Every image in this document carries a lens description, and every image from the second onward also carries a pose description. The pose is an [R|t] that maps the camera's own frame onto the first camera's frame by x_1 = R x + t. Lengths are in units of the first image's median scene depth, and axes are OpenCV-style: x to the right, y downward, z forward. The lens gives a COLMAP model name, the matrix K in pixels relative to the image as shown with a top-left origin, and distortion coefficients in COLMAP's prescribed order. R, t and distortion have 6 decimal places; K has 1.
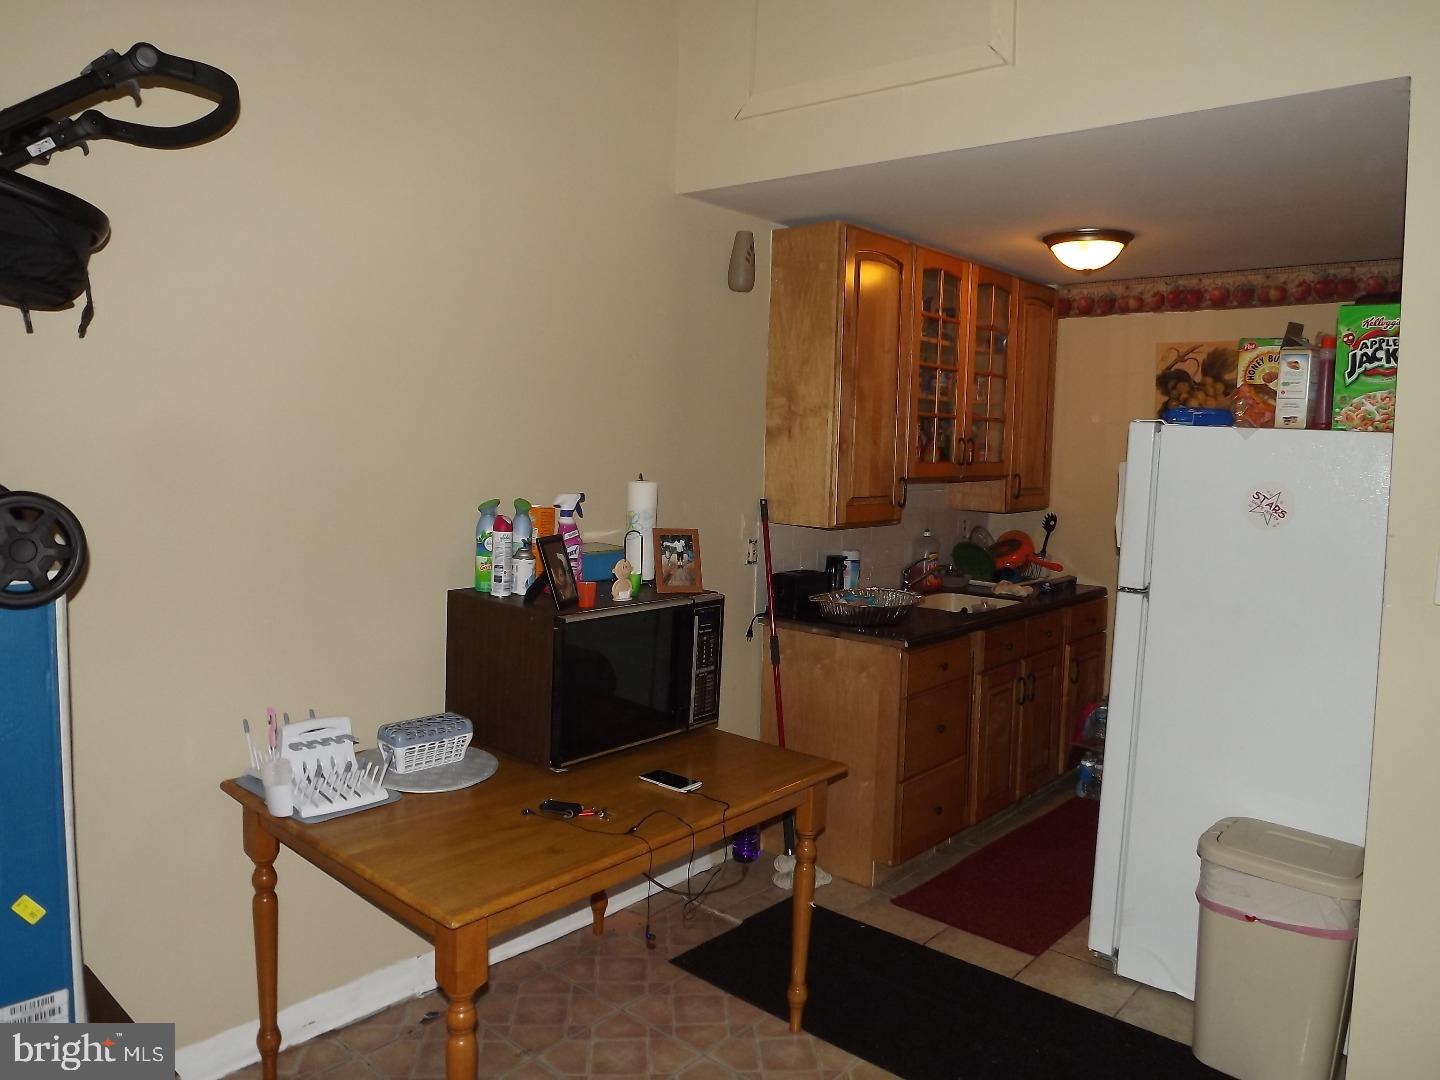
lens RADIAL K [[1051.6, 0, 713.4], [0, 1051.6, 514.4], [0, 0, 1]] dist [-0.047240, 0.002535]
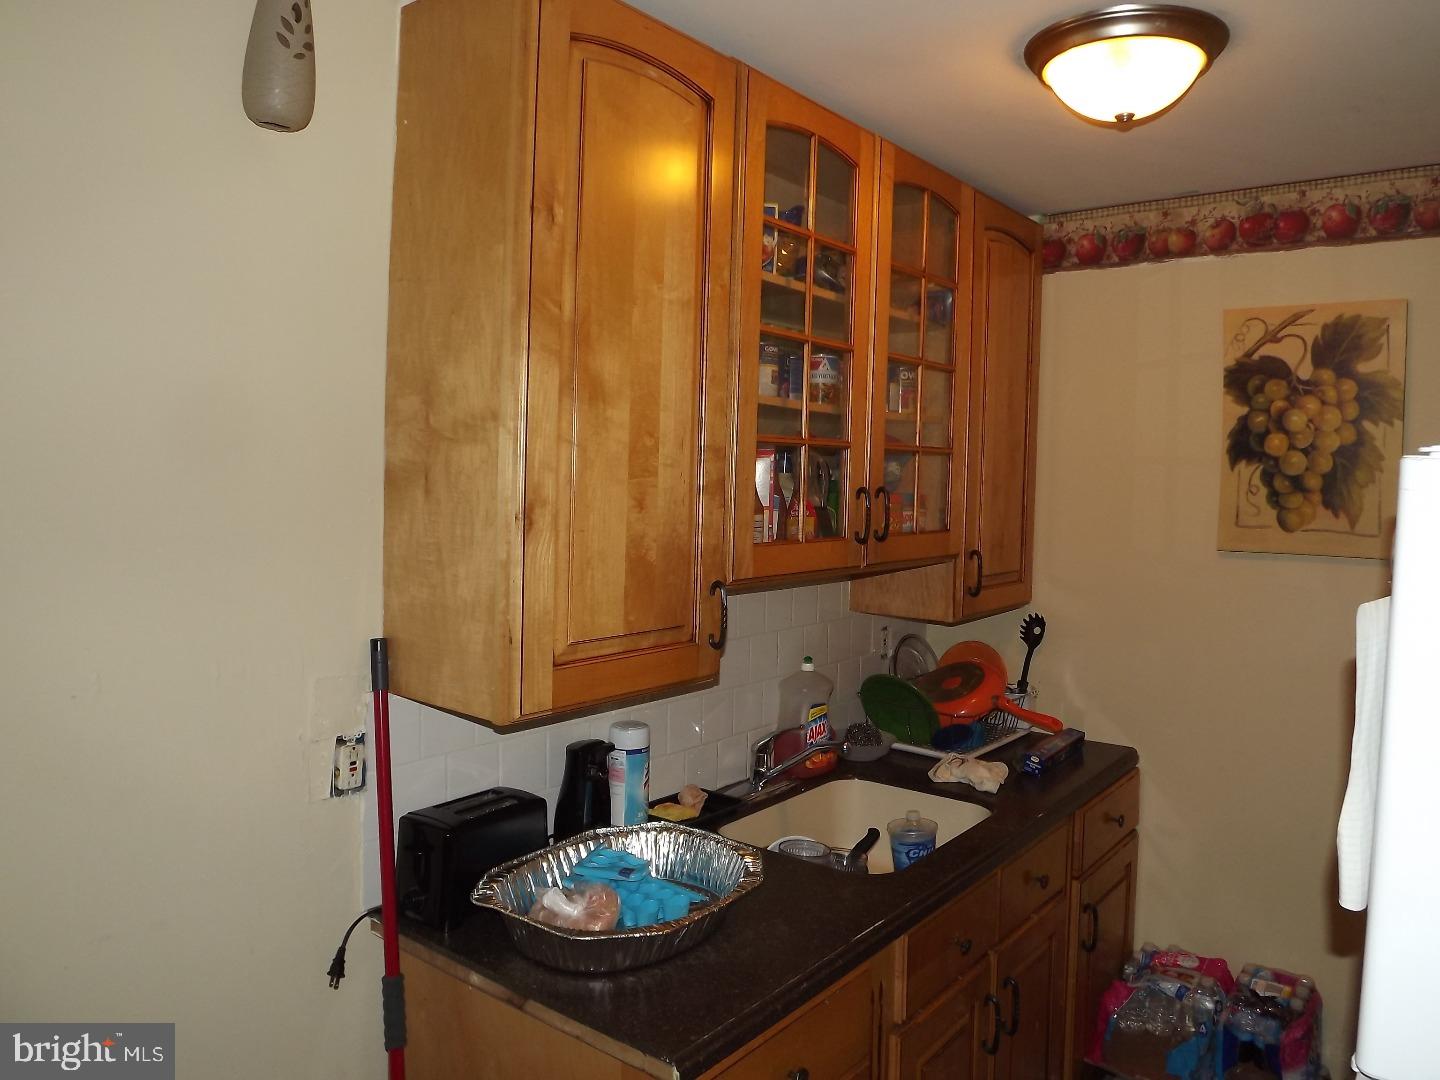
lens RADIAL K [[1068.2, 0, 728.3], [0, 1068.2, 512.4], [0, 0, 1]] dist [-0.025172, 0.000798]
pose [[0.998468, -0.006078, 0.055004, 0.137768], [0.008121, 0.999283, -0.036987, -0.040499], [-0.054740, 0.037377, 0.997801, 0.474833]]
